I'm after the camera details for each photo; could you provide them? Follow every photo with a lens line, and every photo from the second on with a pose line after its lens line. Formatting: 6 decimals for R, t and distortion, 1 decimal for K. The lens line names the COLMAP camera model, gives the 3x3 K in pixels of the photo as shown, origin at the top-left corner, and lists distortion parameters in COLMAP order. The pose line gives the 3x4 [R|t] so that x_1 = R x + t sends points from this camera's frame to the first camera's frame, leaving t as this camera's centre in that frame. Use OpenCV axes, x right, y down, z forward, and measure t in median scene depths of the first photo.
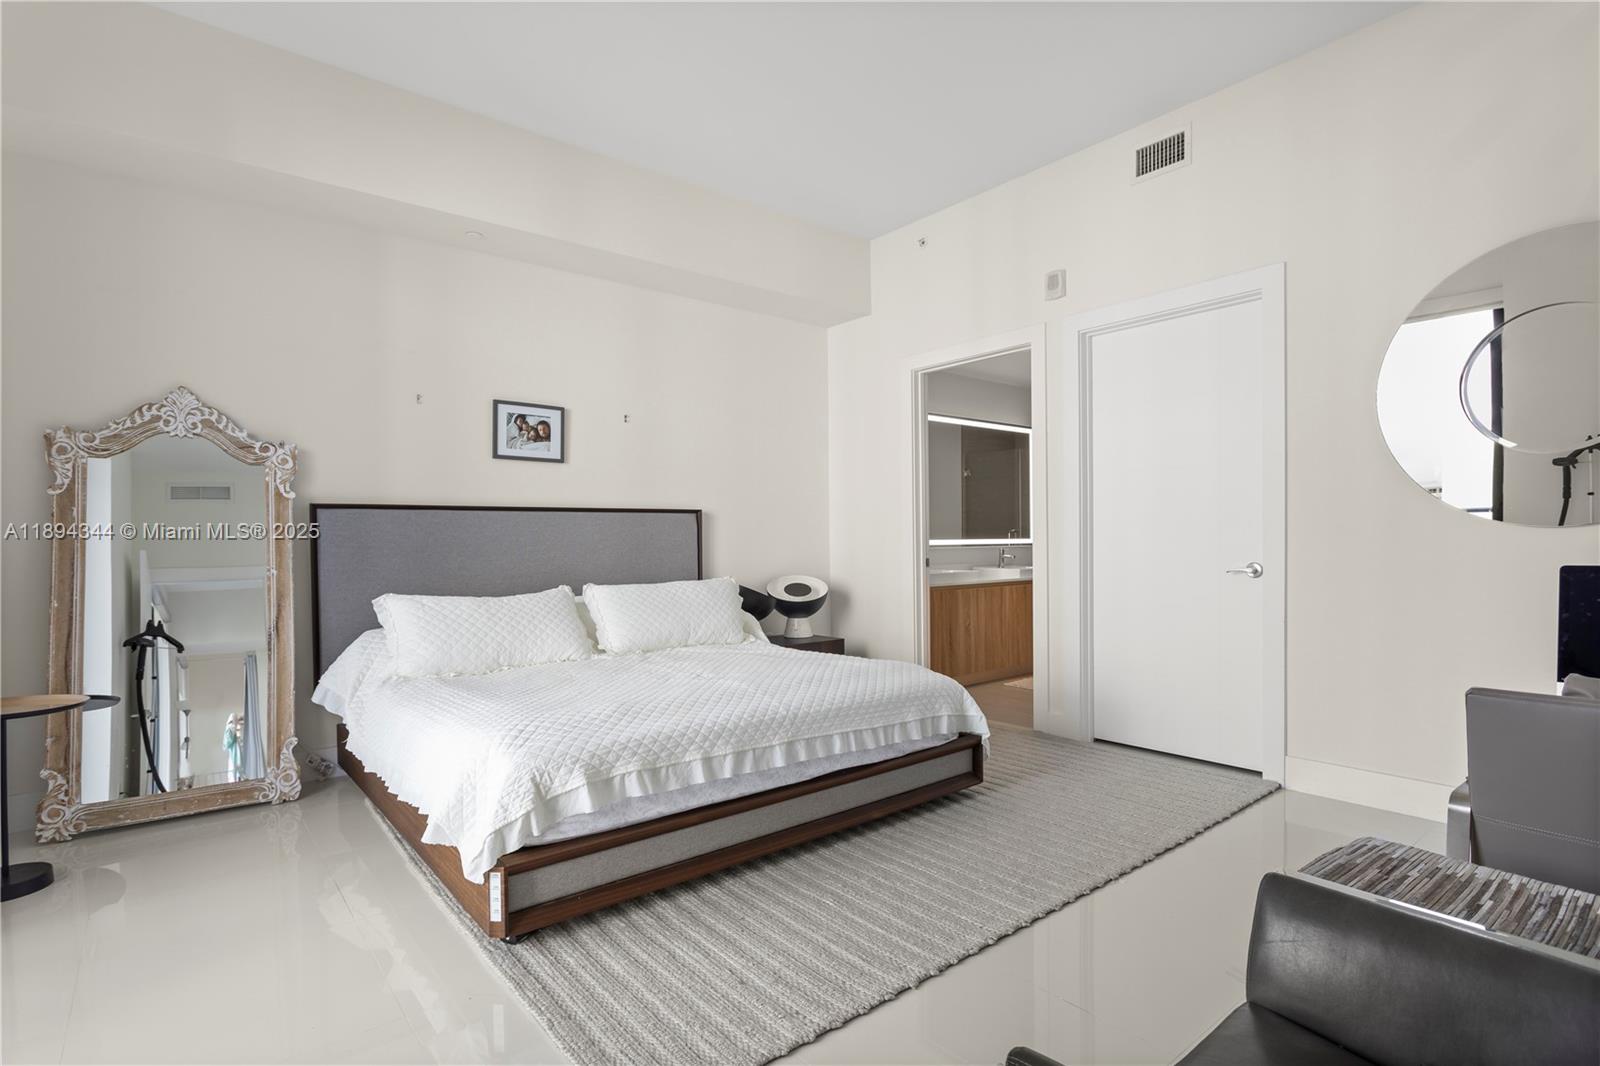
lens RADIAL K [[782.3, 0, 801.4], [0, 782.3, 544.2], [0, 0, 1]] dist [0.000769, 0.000404]
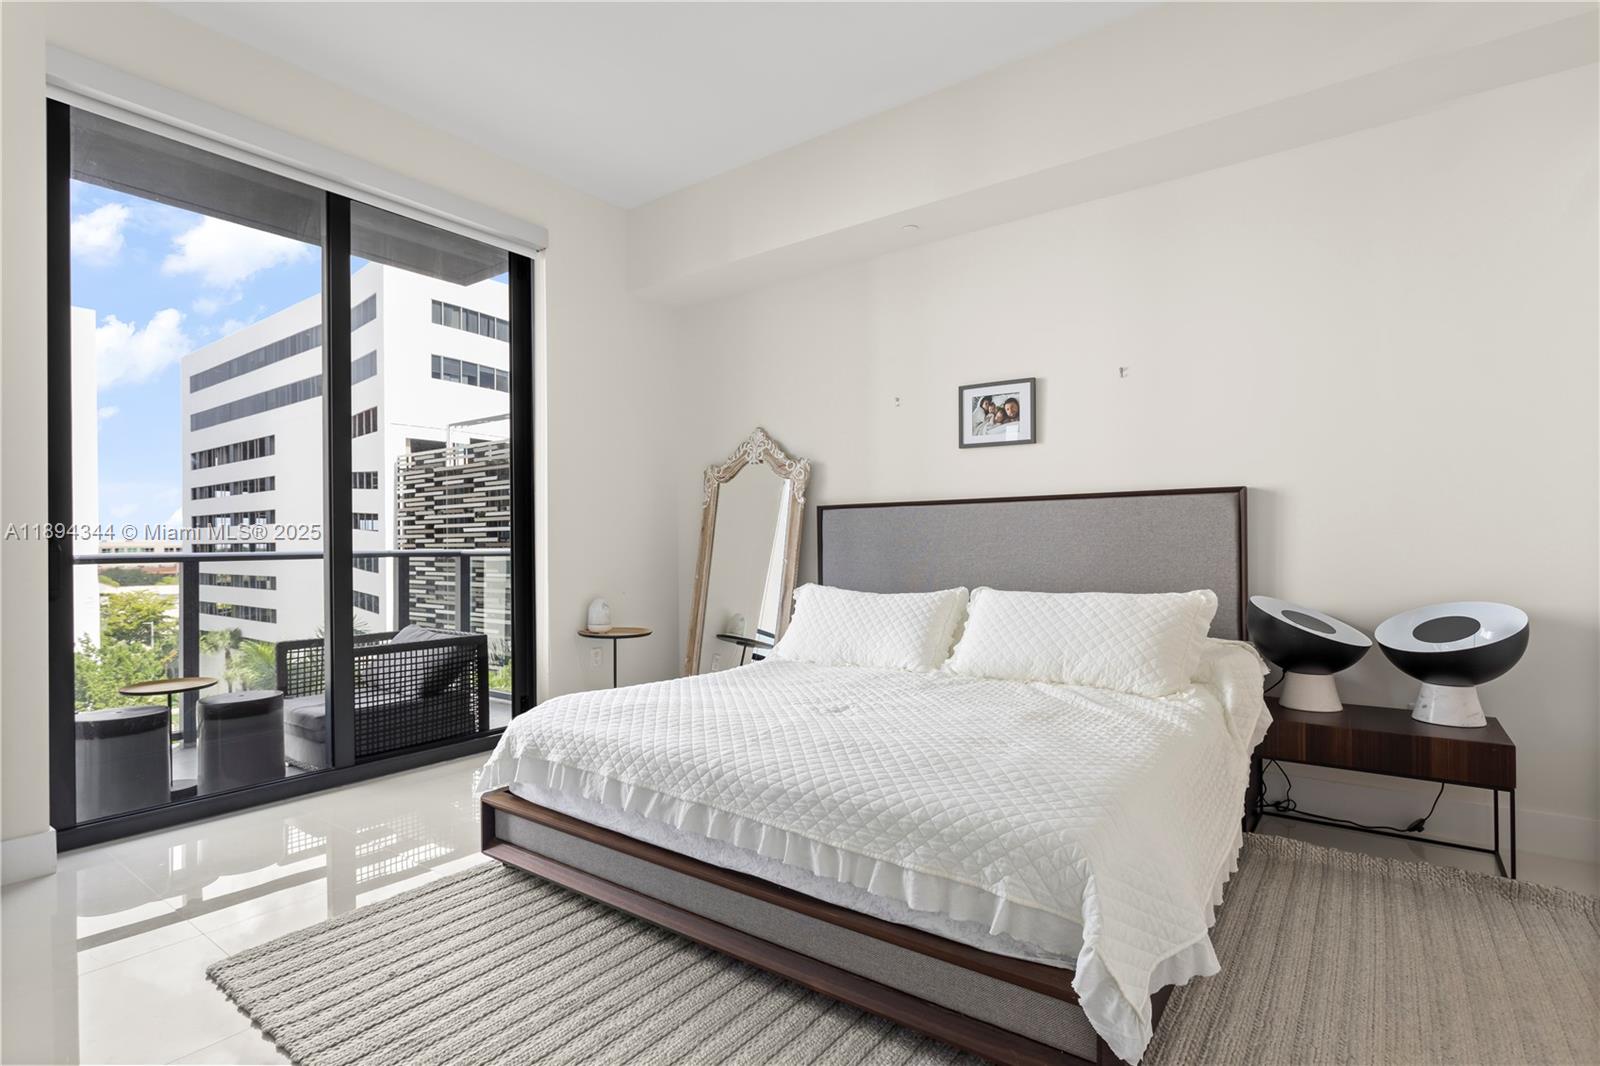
lens RADIAL K [[782.3, 0, 801.4], [0, 782.3, 544.2], [0, 0, 1]] dist [0.000769, 0.000404]
pose [[0.246429, 0.013897, -0.969061, 0.469078], [0.003432, 0.999878, 0.015212, -0.009000], [0.969155, -0.007075, 0.246352, 0.567167]]
